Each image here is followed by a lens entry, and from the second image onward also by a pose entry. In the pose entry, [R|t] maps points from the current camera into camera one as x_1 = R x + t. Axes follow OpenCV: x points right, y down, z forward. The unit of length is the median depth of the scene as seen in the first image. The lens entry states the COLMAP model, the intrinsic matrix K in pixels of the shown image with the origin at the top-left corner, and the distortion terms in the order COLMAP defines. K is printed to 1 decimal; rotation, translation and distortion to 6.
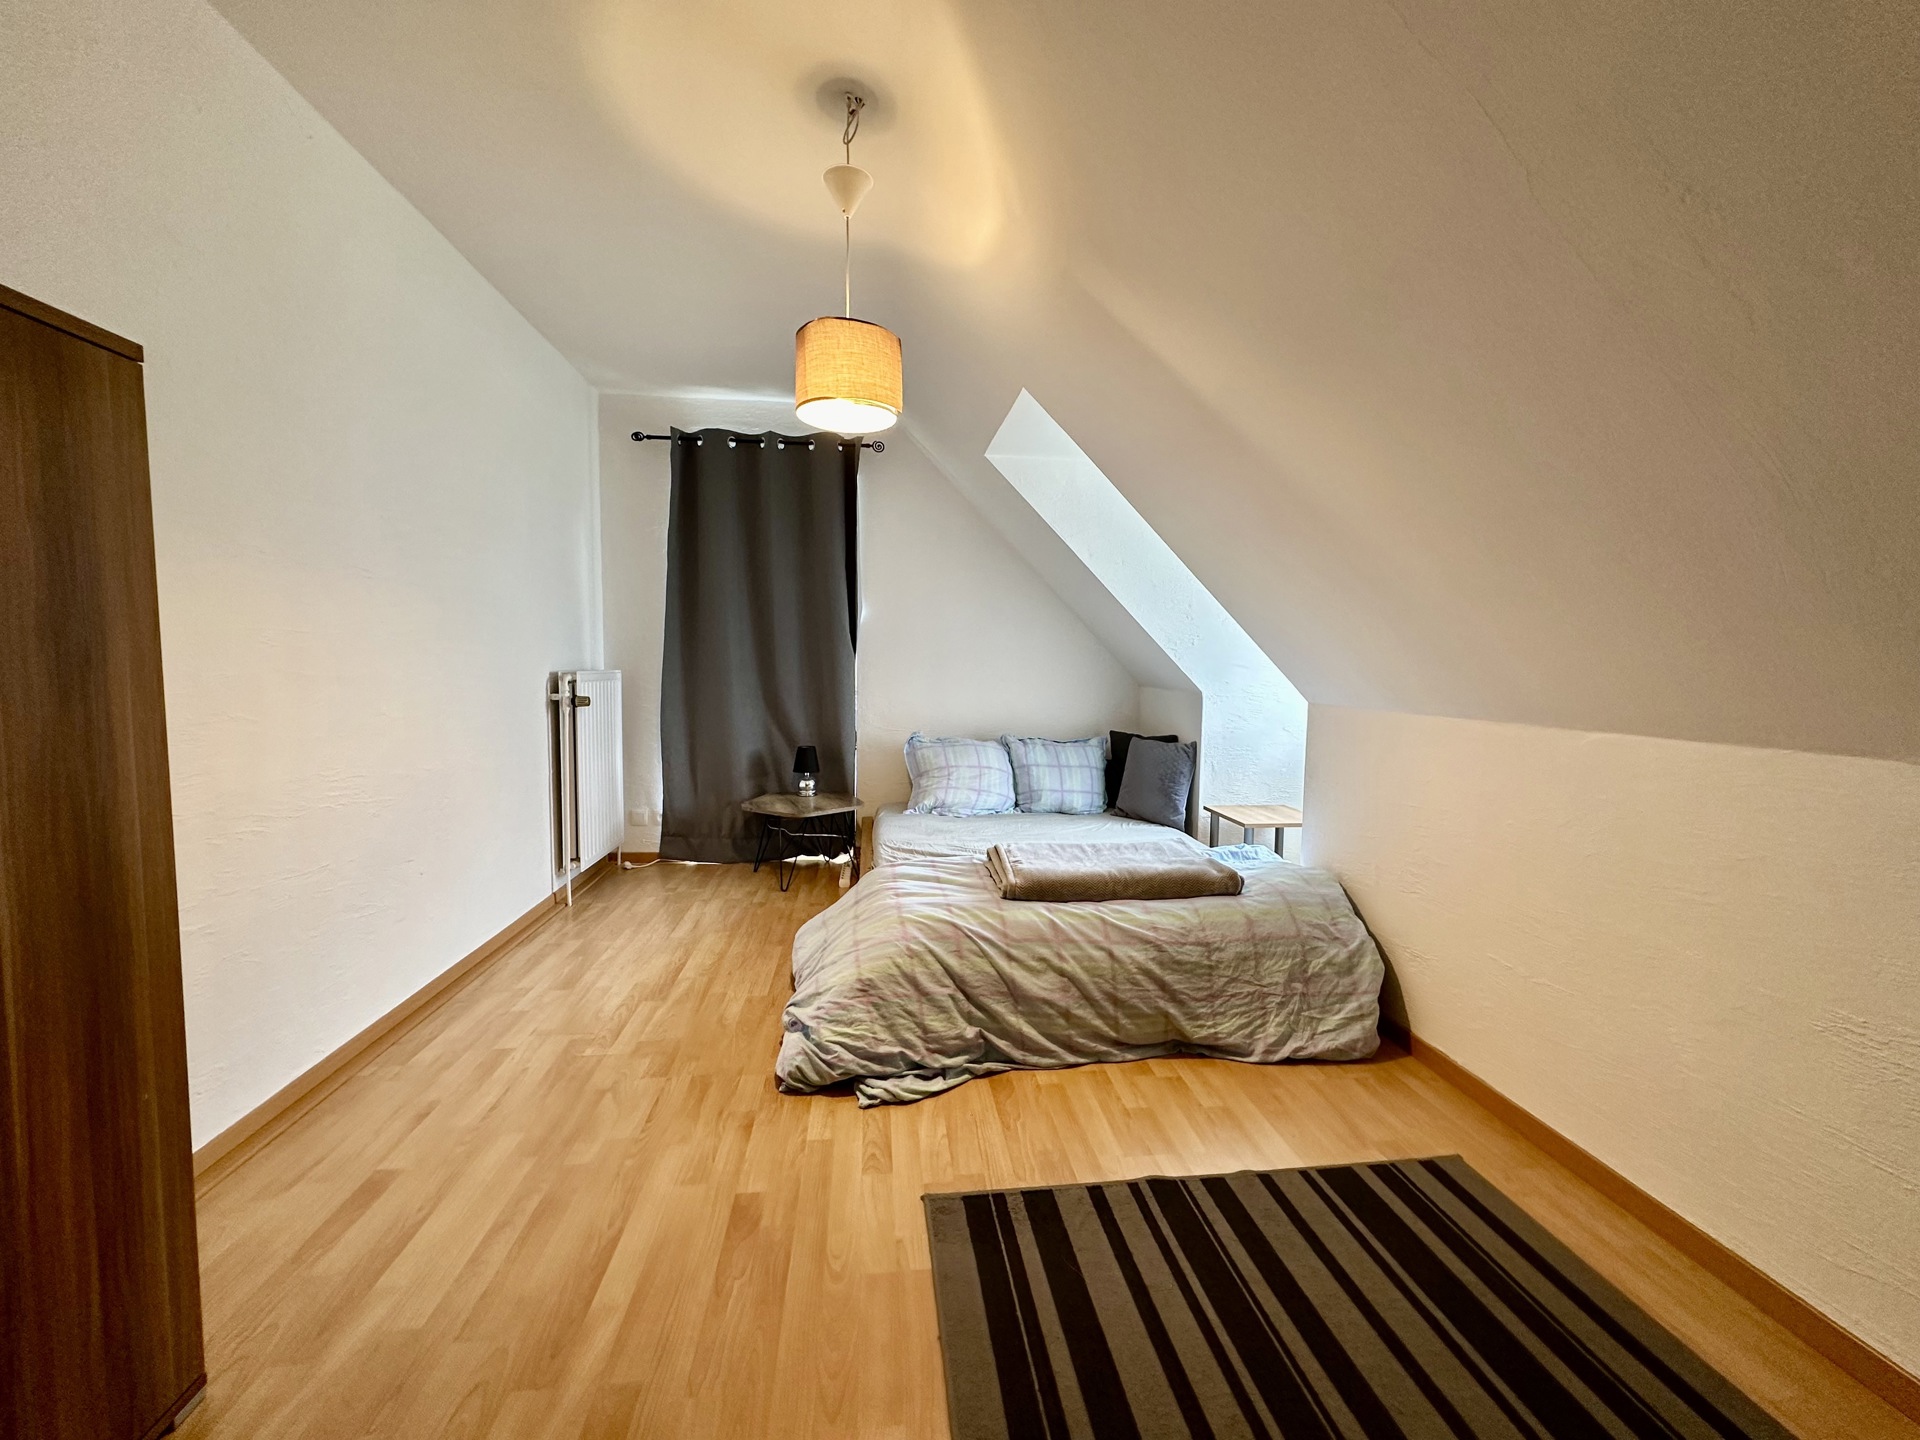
lens RADIAL K [[771.7, 0, 960.0], [0, 771.7, 720.0], [0, 0, 1]] dist [-0.000905, 0.000486]
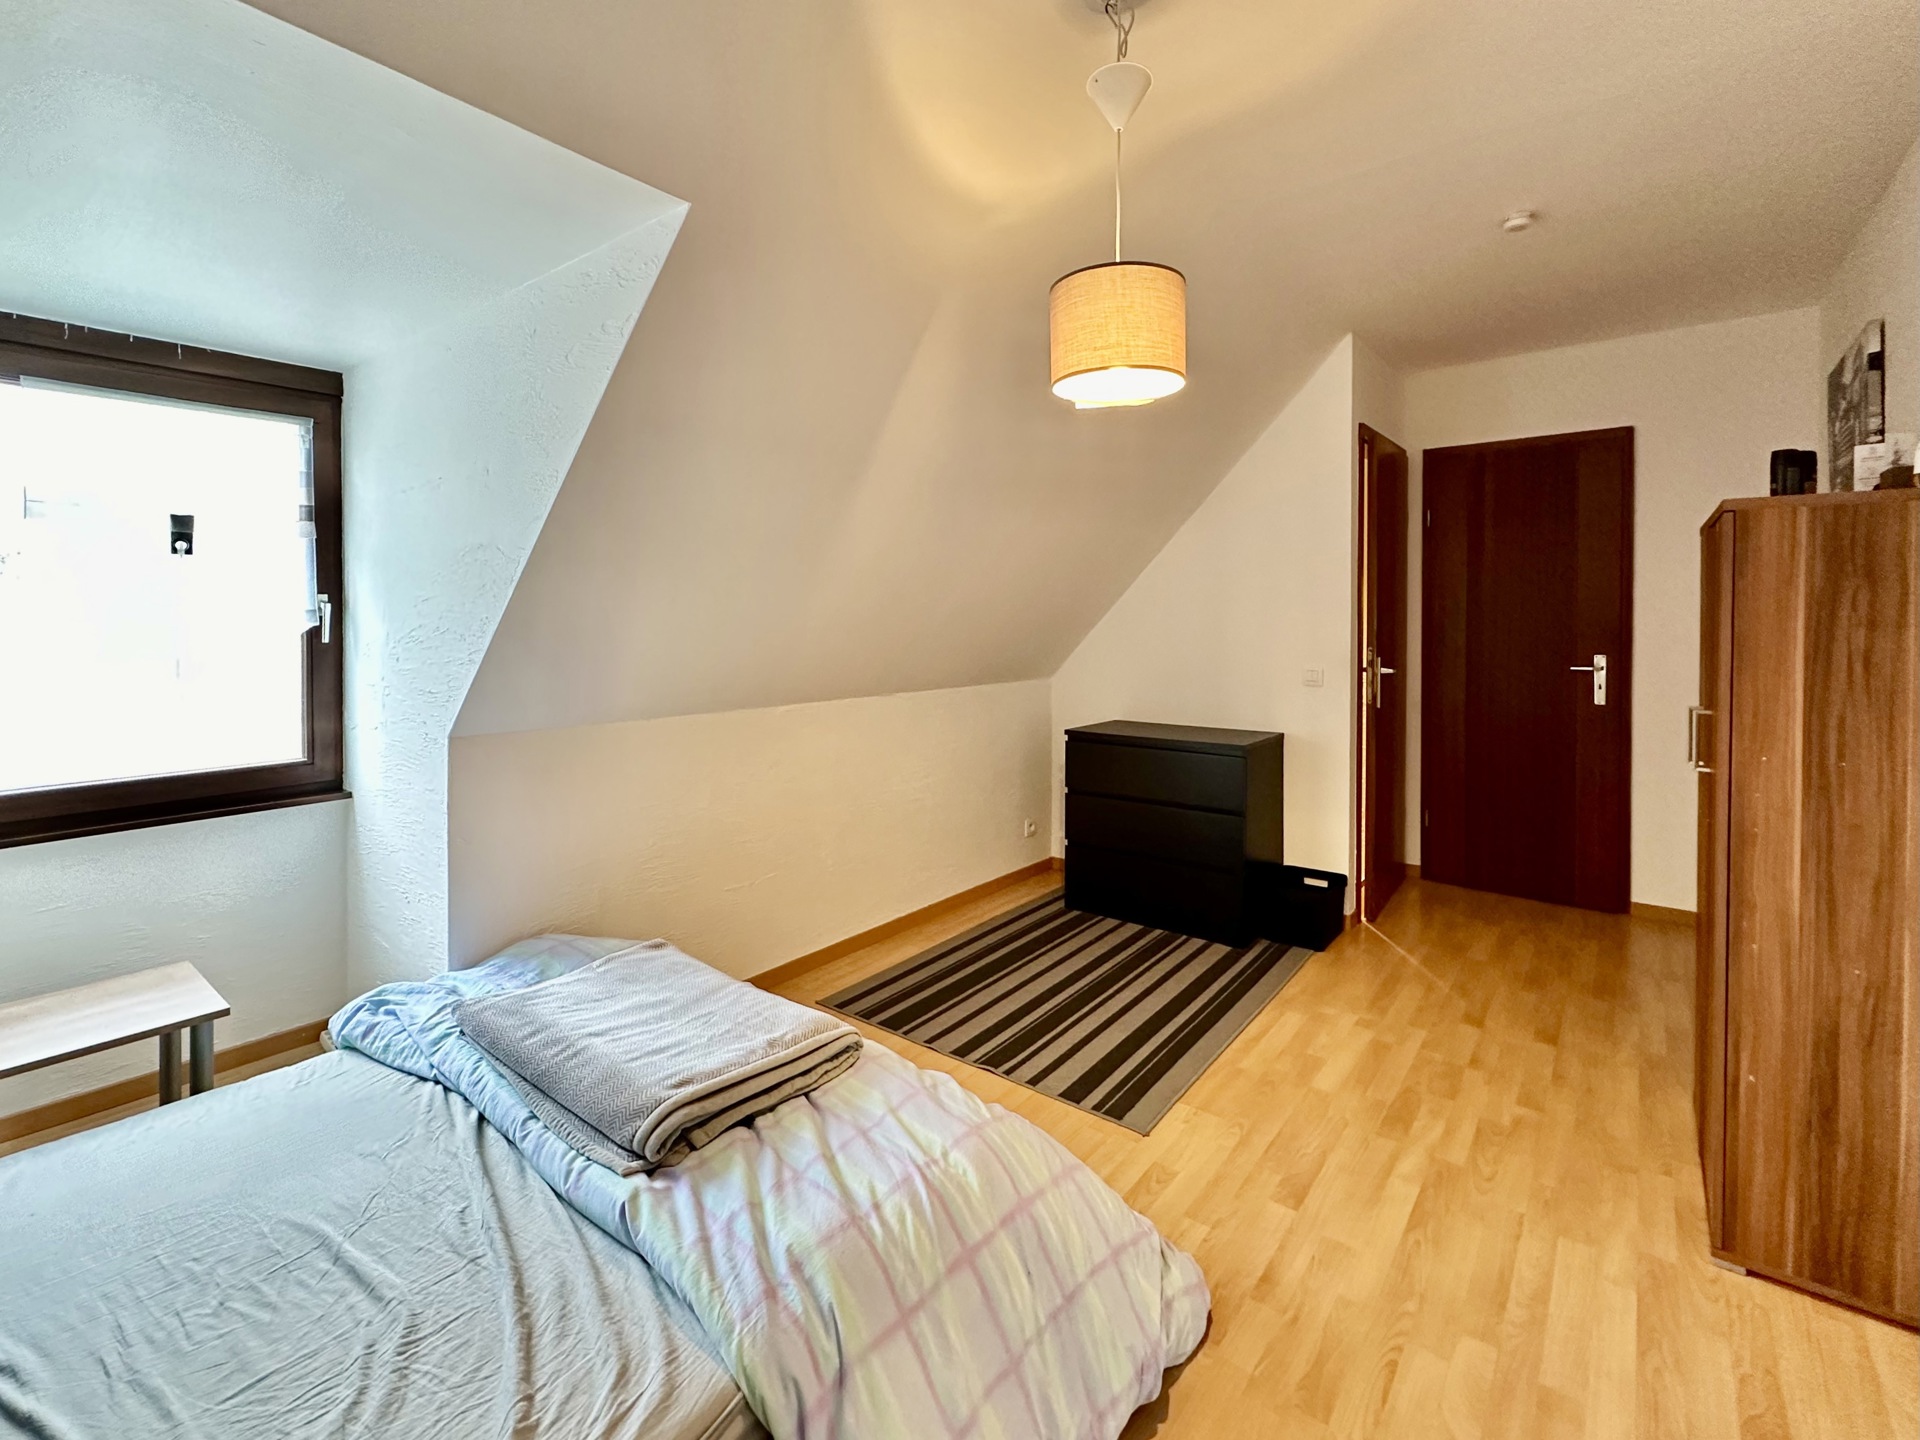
lens RADIAL K [[771.7, 0, 960.0], [0, 771.7, 720.0], [0, 0, 1]] dist [-0.000905, 0.000486]
pose [[-0.680812, -0.101266, 0.725424, -0.688267], [0.055827, 0.980342, 0.189245, -0.297052], [-0.730328, 0.169338, -0.661775, 1.957485]]
